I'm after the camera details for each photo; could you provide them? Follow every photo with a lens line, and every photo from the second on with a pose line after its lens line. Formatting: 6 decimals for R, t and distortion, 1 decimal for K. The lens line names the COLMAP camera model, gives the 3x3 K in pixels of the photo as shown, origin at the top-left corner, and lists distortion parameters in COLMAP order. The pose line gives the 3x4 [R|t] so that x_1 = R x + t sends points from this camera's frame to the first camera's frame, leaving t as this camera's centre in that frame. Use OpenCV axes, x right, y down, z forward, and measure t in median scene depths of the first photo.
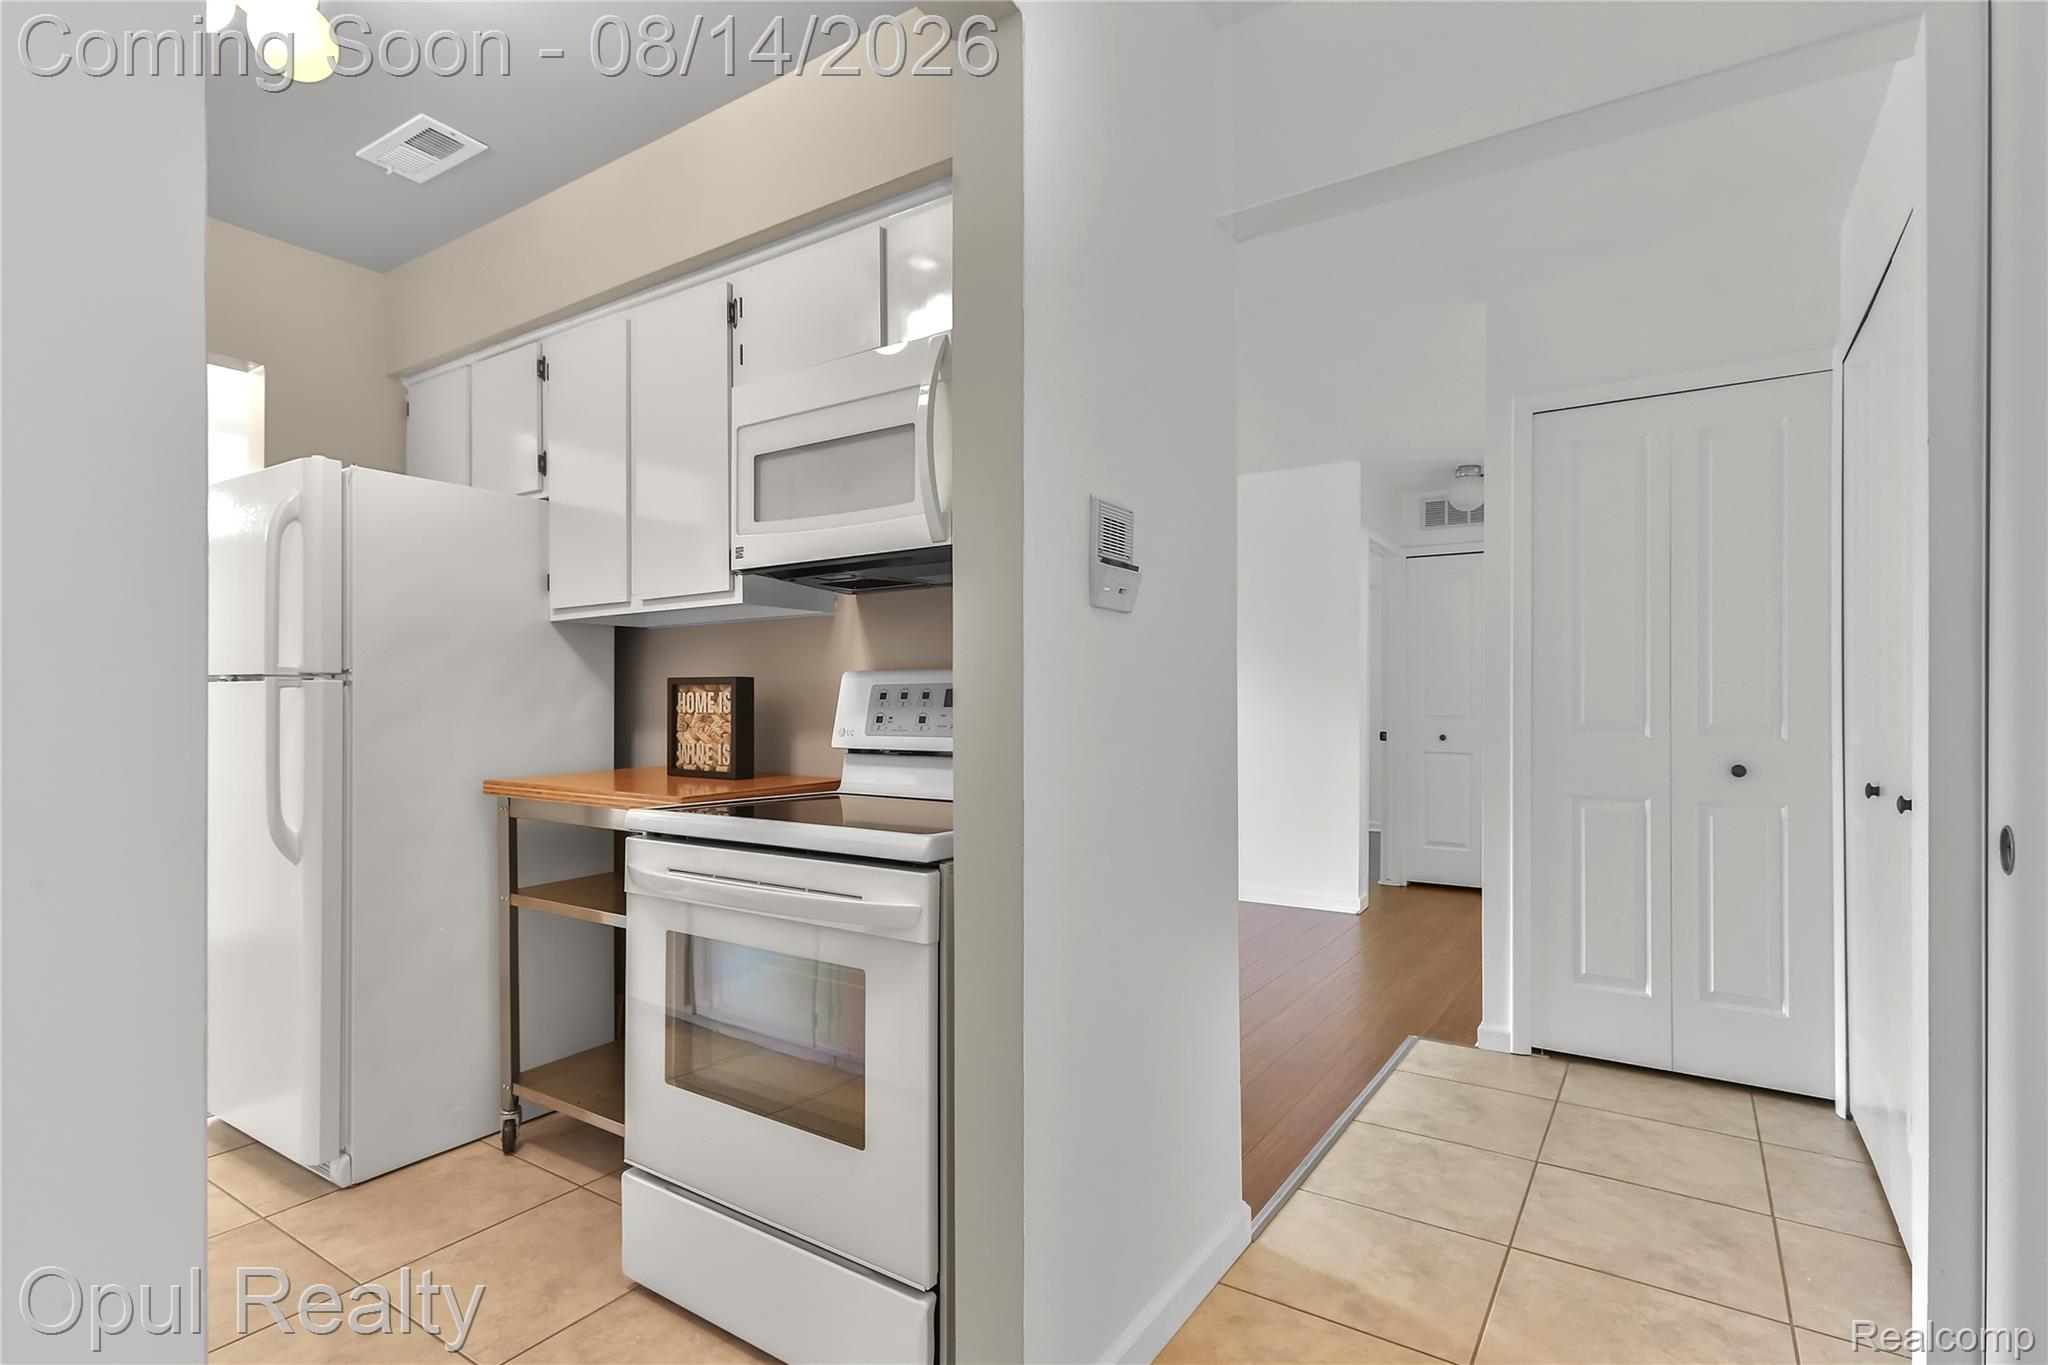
lens RADIAL K [[991.9, 0, 1021.6], [0, 991.9, 695.1], [0, 0, 1]] dist [0.013559, 0.000028]
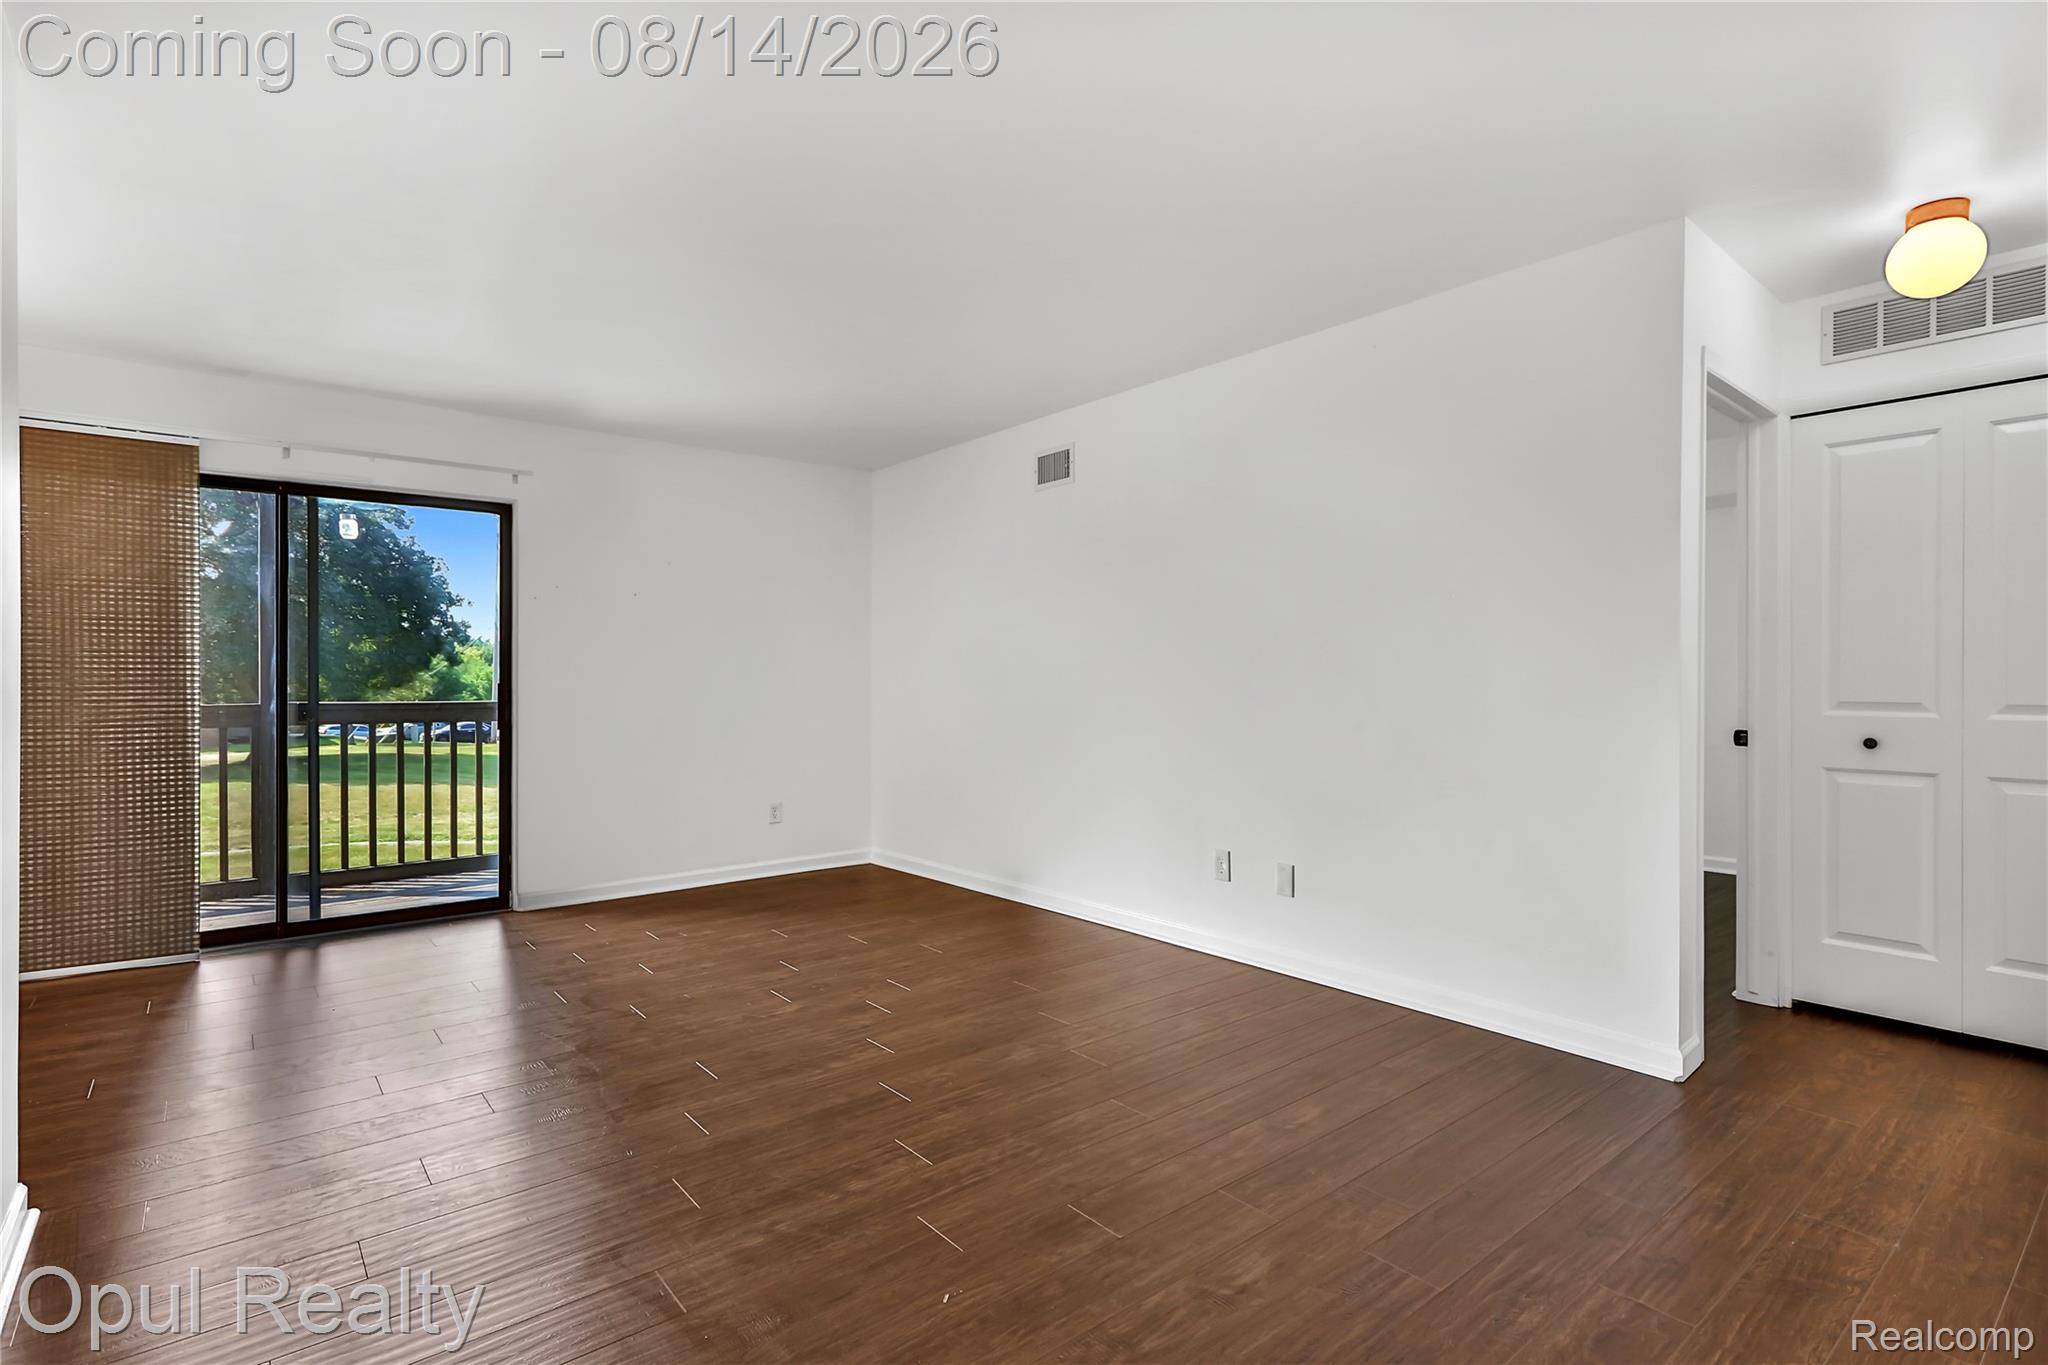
lens RADIAL K [[991.9, 0, 1029.9], [0, 991.9, 673.4], [0, 0, 1]] dist [0.013559, 0.000028]
pose [[0.957262, -0.002815, -0.289208, 0.144818], [0.003659, 0.999990, 0.002380, 0.002164], [0.289199, -0.003337, 0.957263, 0.350126]]
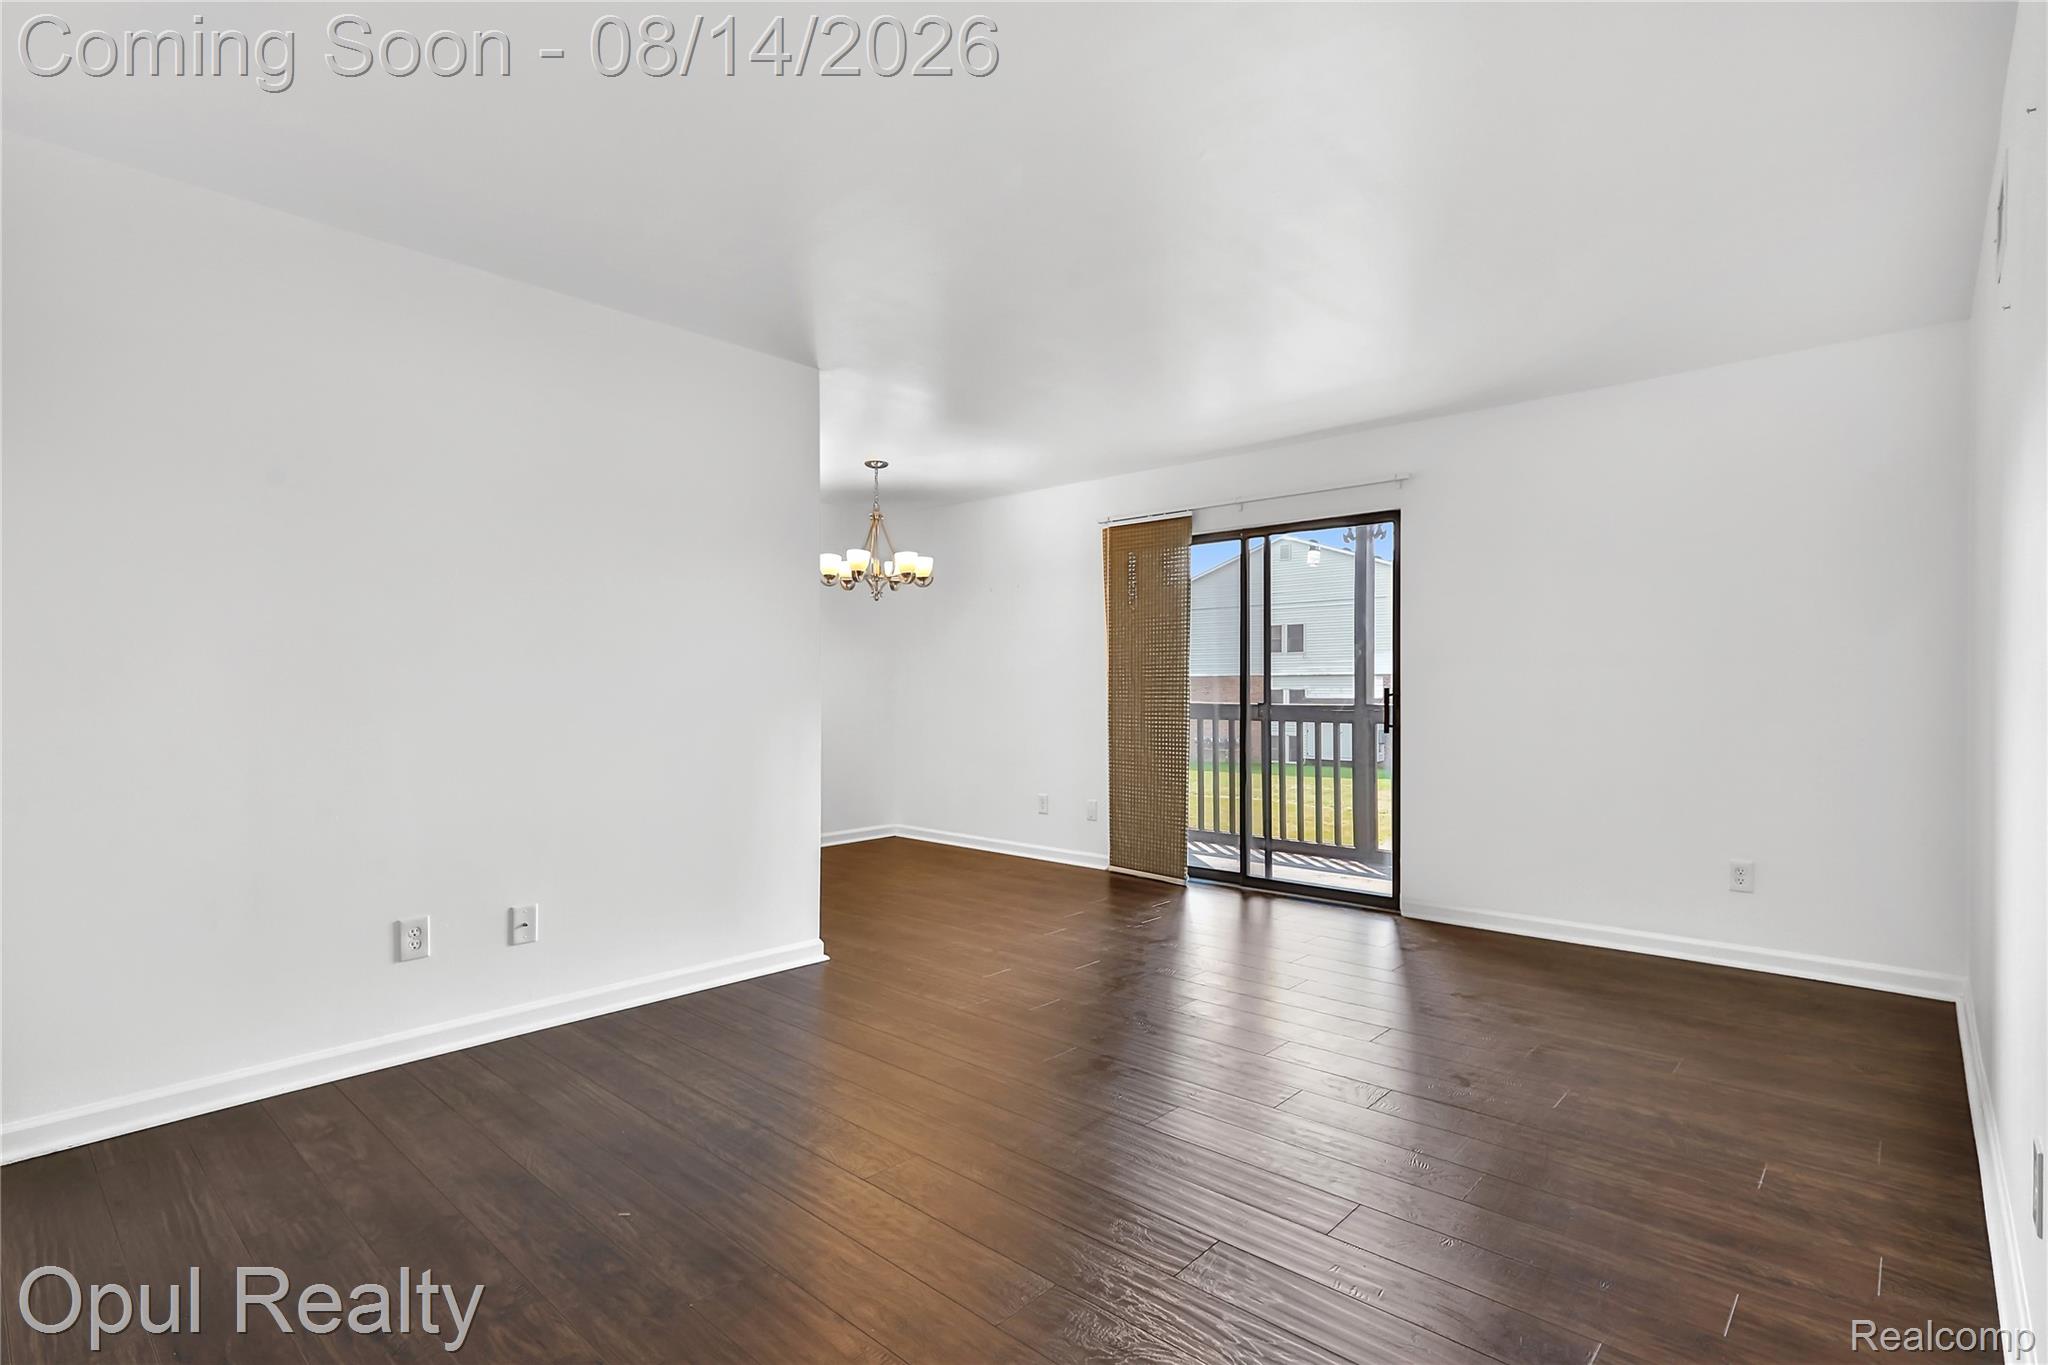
lens RADIAL K [[991.9, 0, 1027.5], [0, 991.9, 686.2], [0, 0, 1]] dist [0.013559, 0.000028]
pose [[-0.135252, 0.001811, -0.990810, 0.308756], [0.006470, 0.999979, 0.000944, 0.005646], [0.990790, -0.006282, -0.135261, 0.707865]]
